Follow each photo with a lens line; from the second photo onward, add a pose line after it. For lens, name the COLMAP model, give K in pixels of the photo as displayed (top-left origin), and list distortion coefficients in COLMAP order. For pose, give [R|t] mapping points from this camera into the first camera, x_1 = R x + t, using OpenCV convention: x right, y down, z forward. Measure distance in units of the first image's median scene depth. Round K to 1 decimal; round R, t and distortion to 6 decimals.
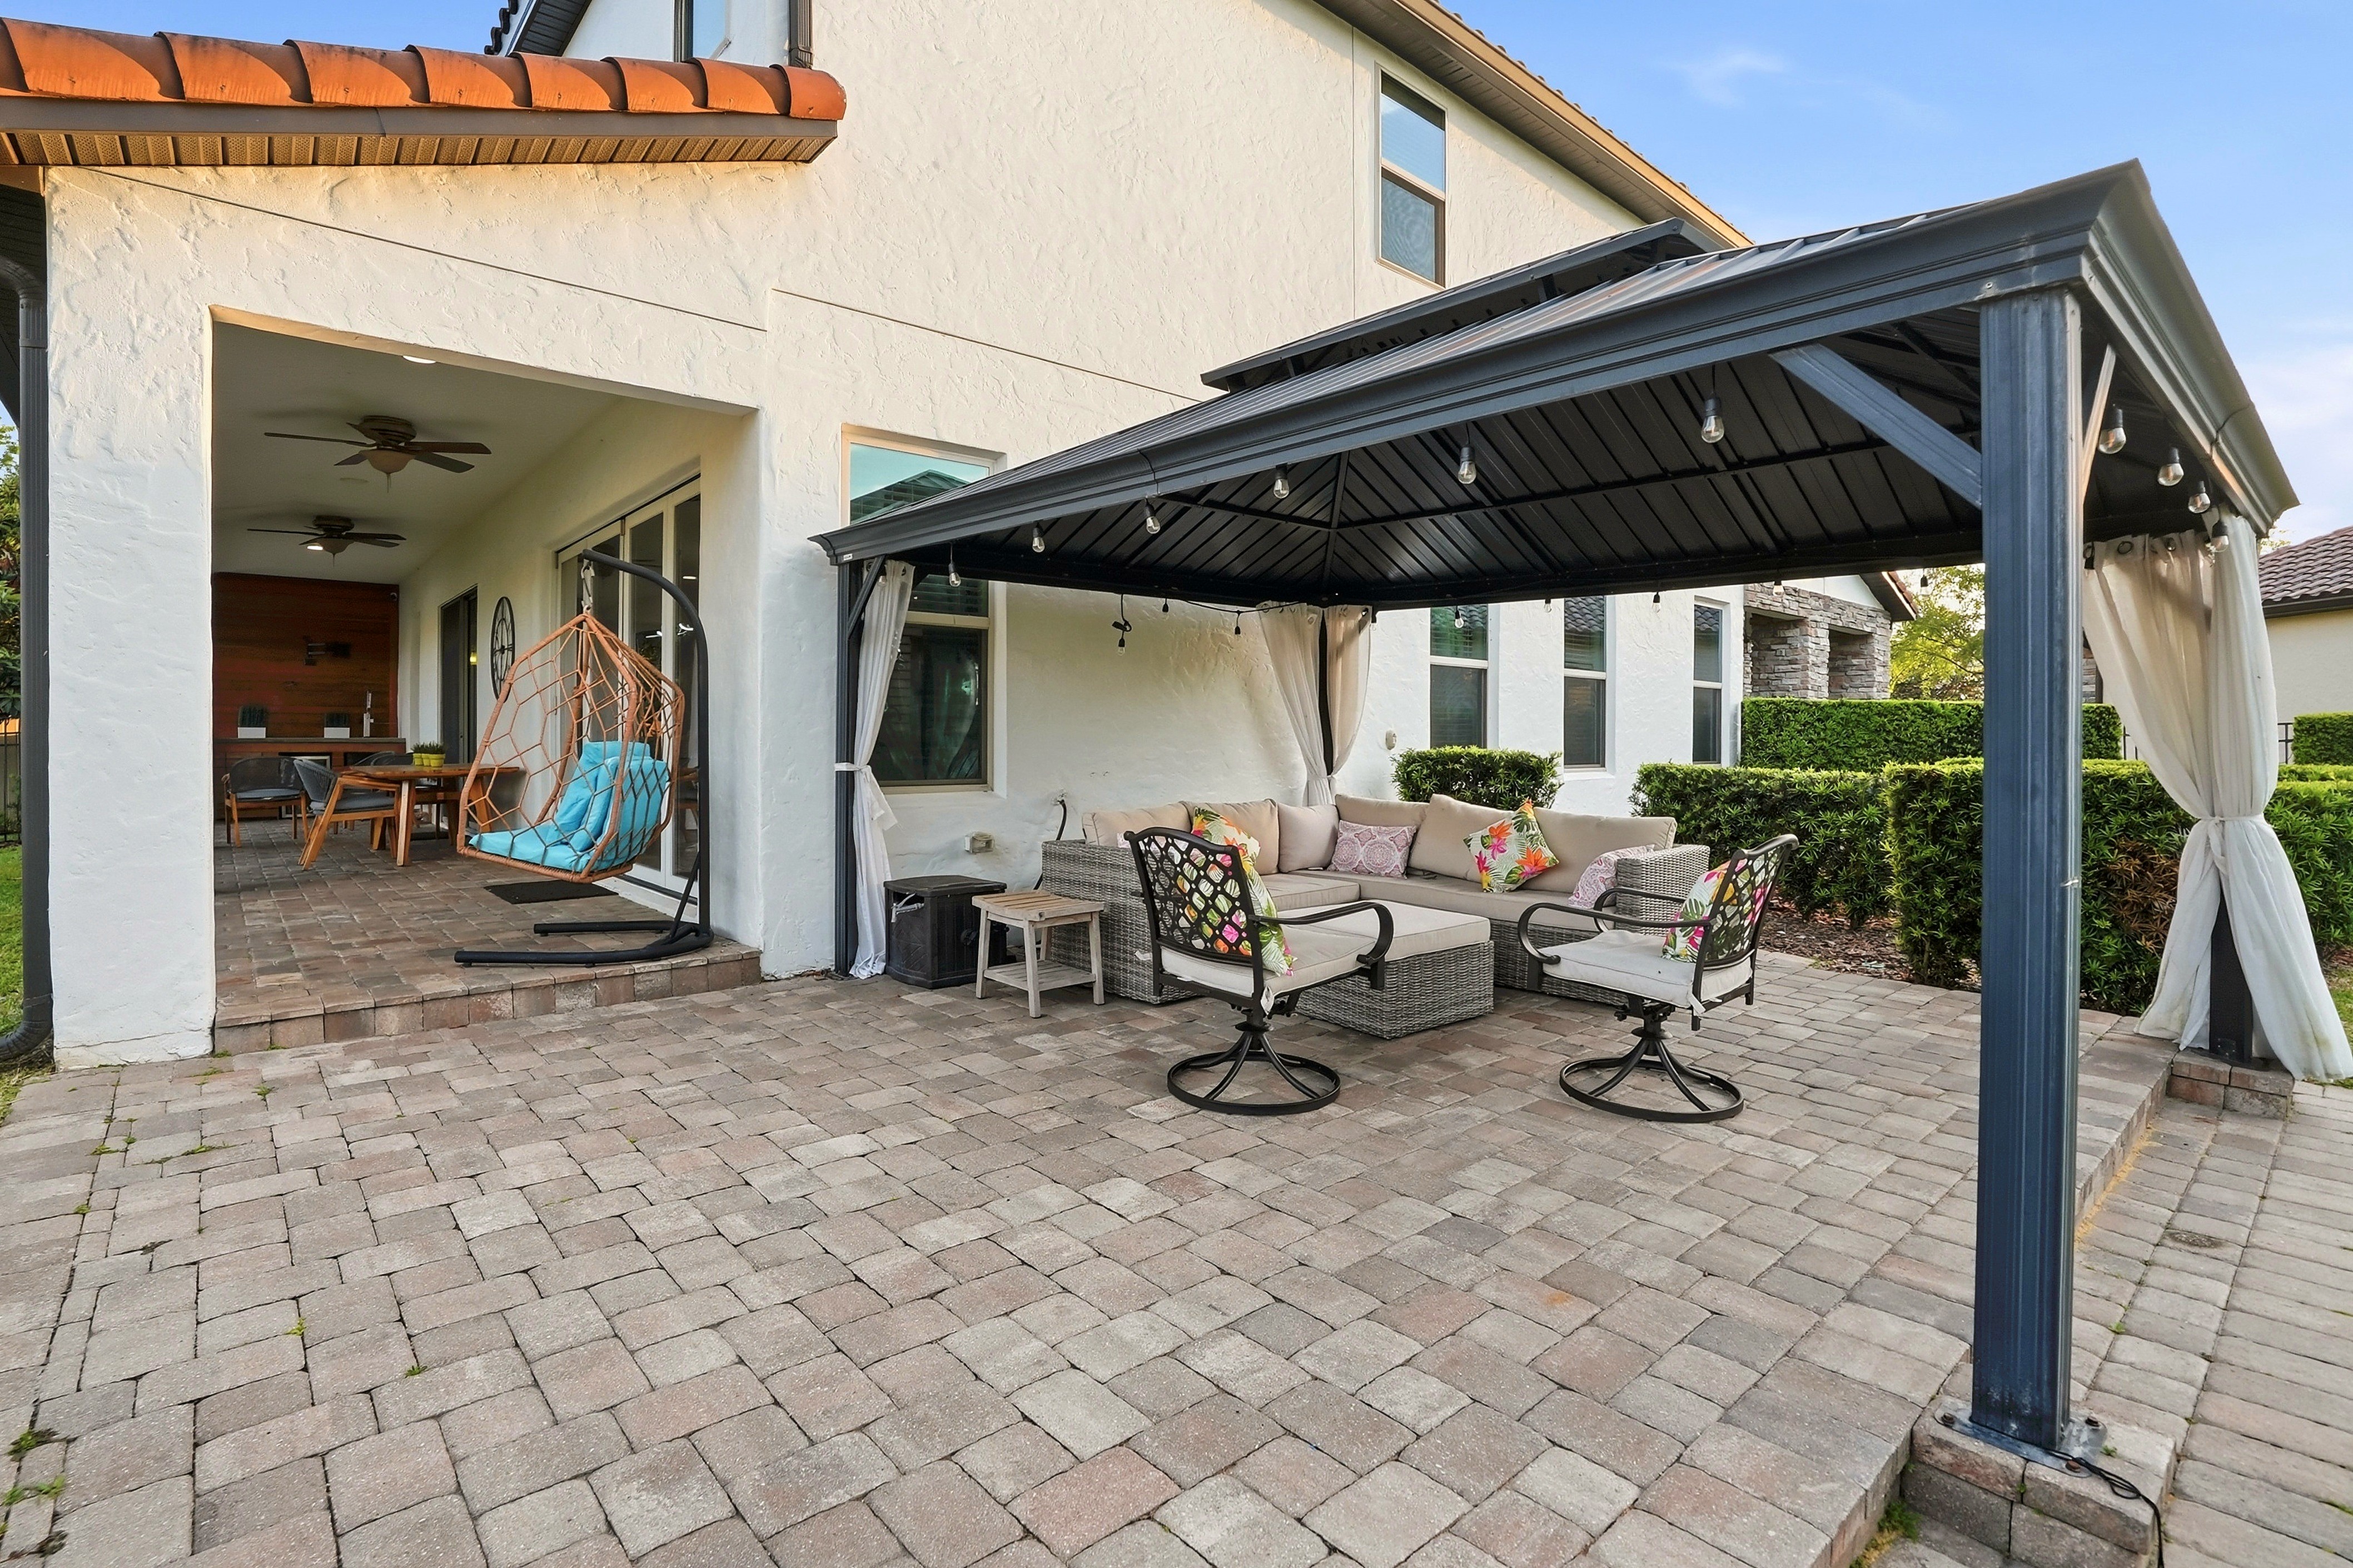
lens RADIAL K [[1091.3, 0, 1126.2], [0, 1091.3, 736.1], [0, 0, 1]] dist [-0.033068, 0.003436]
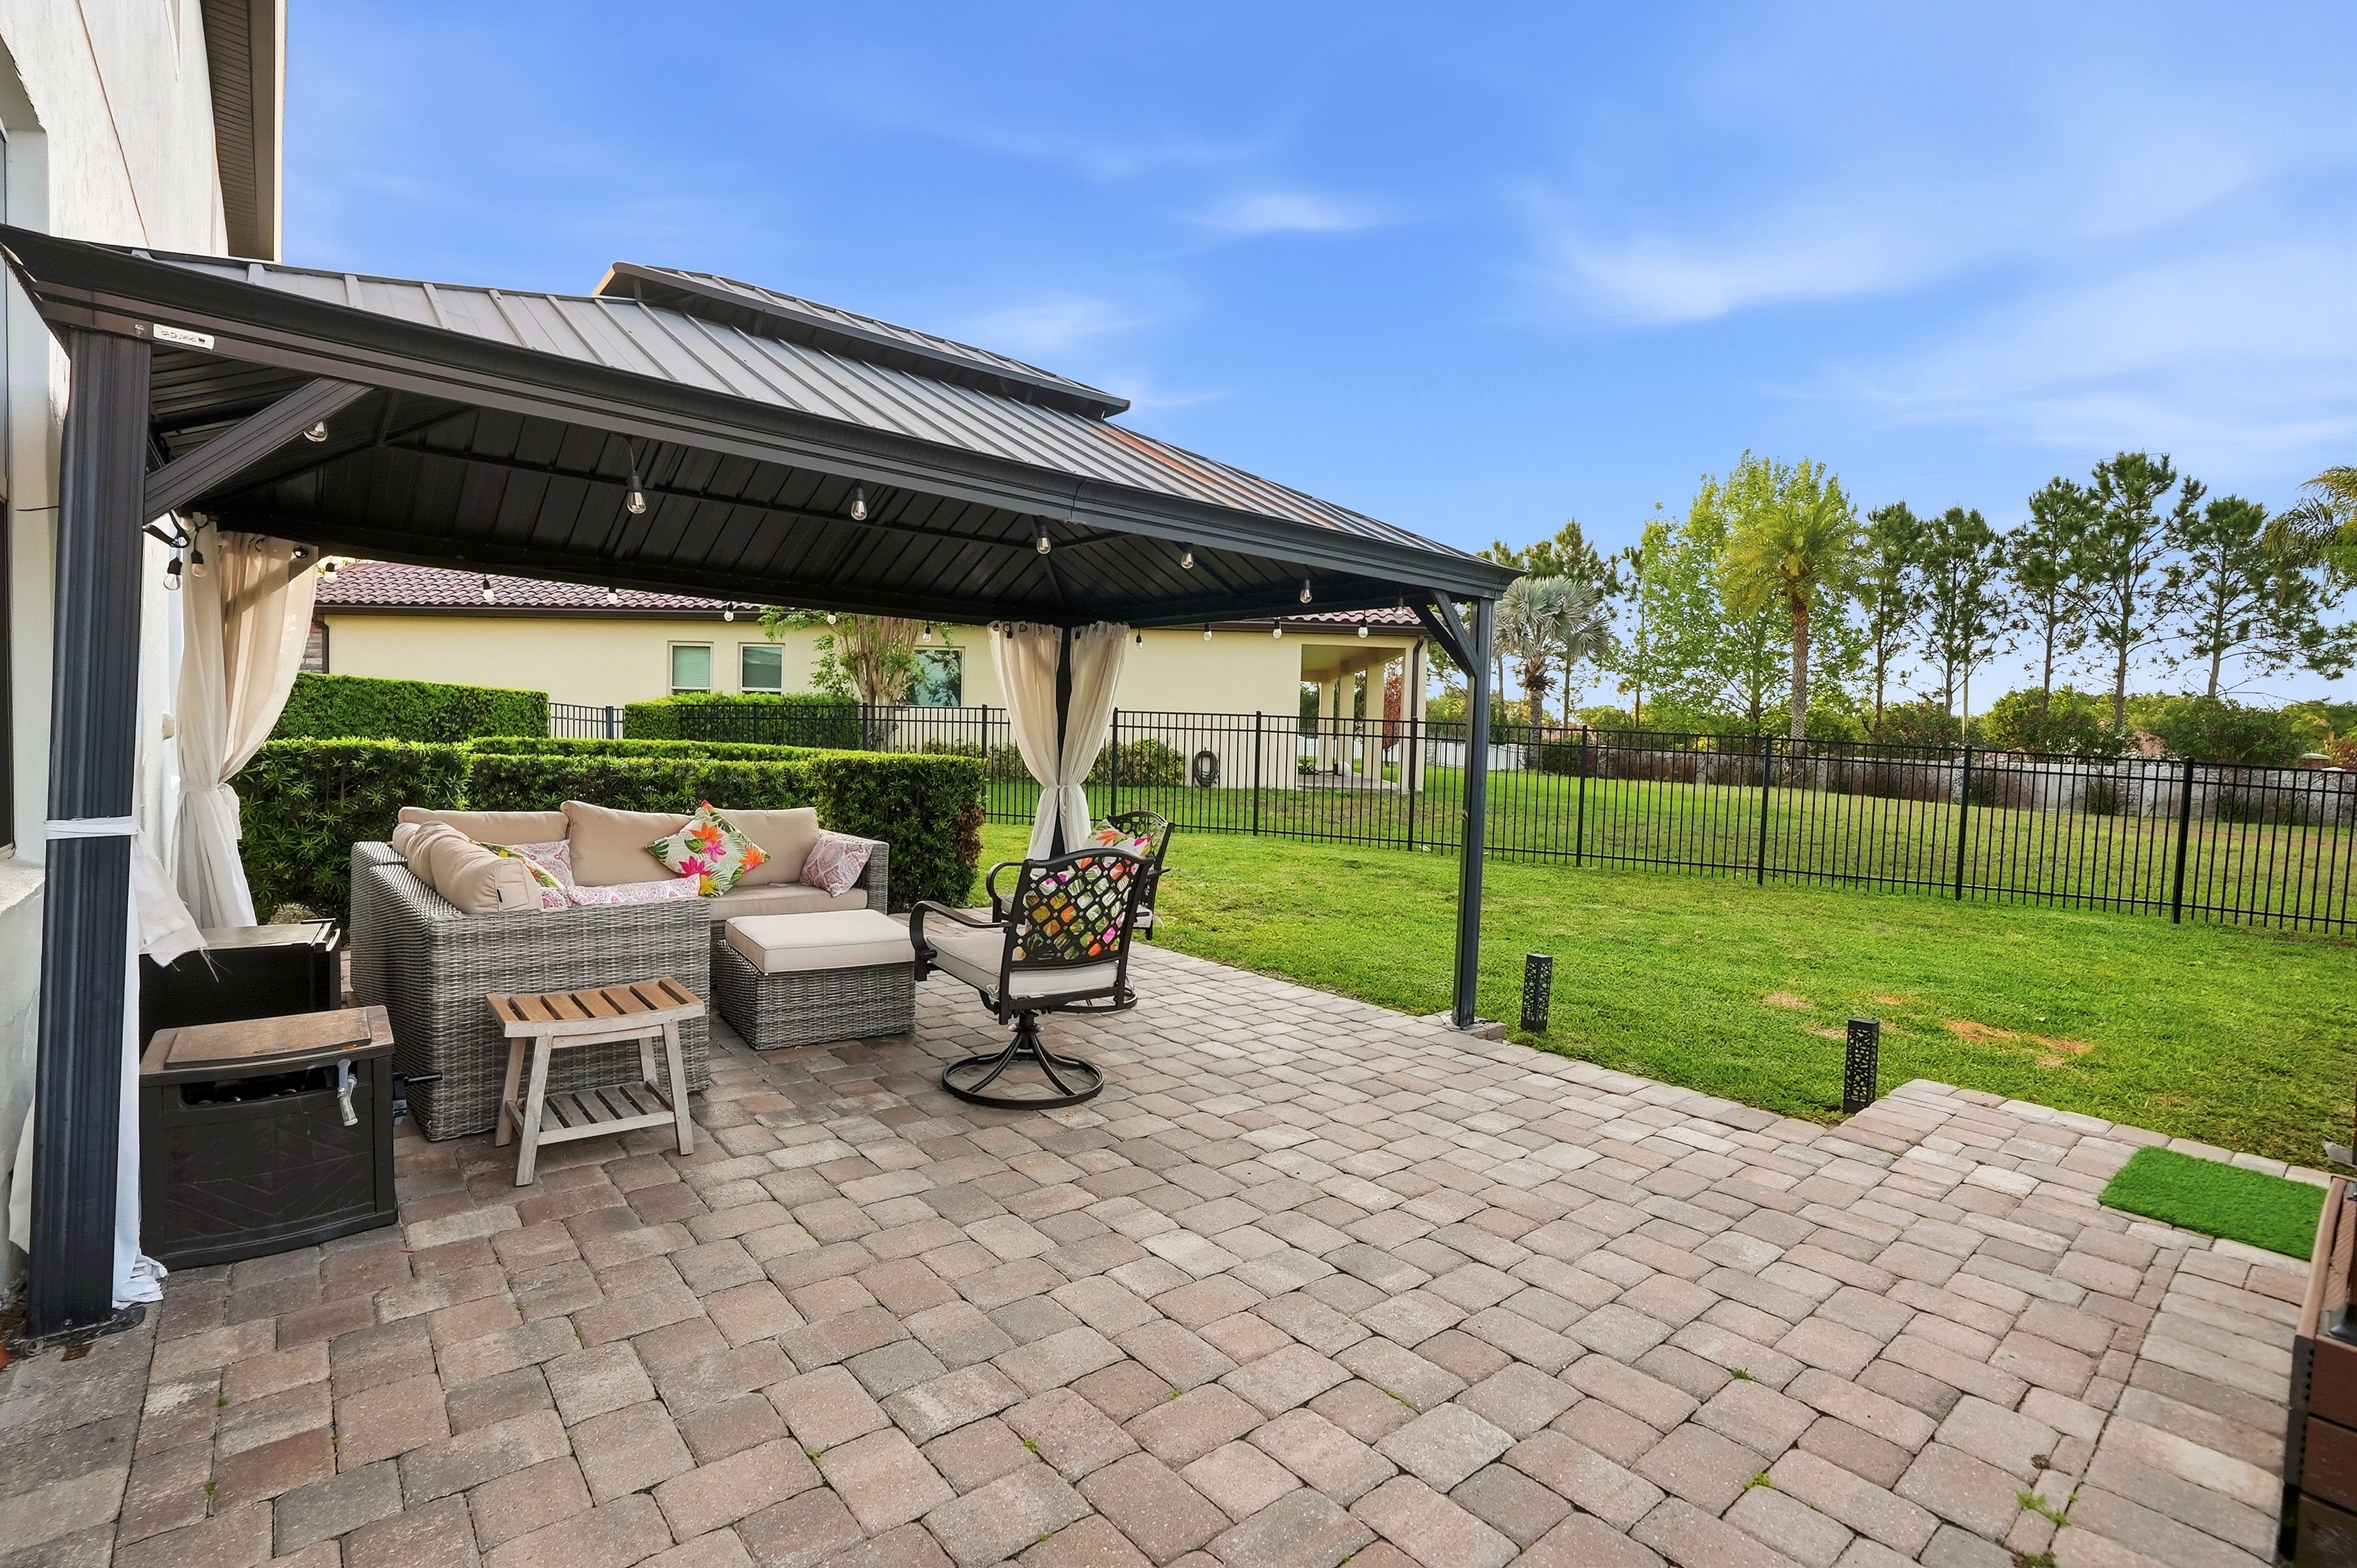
lens RADIAL K [[1093.1, 0, 1177.2], [0, 1093.1, 779.1], [0, 0, 1]] dist [-0.033068, 0.003436]
pose [[0.006403, -0.042016, 0.999096, -1.116489], [-0.035152, 0.998490, 0.042216, -0.033076], [-0.999361, -0.035391, 0.004916, 1.013652]]
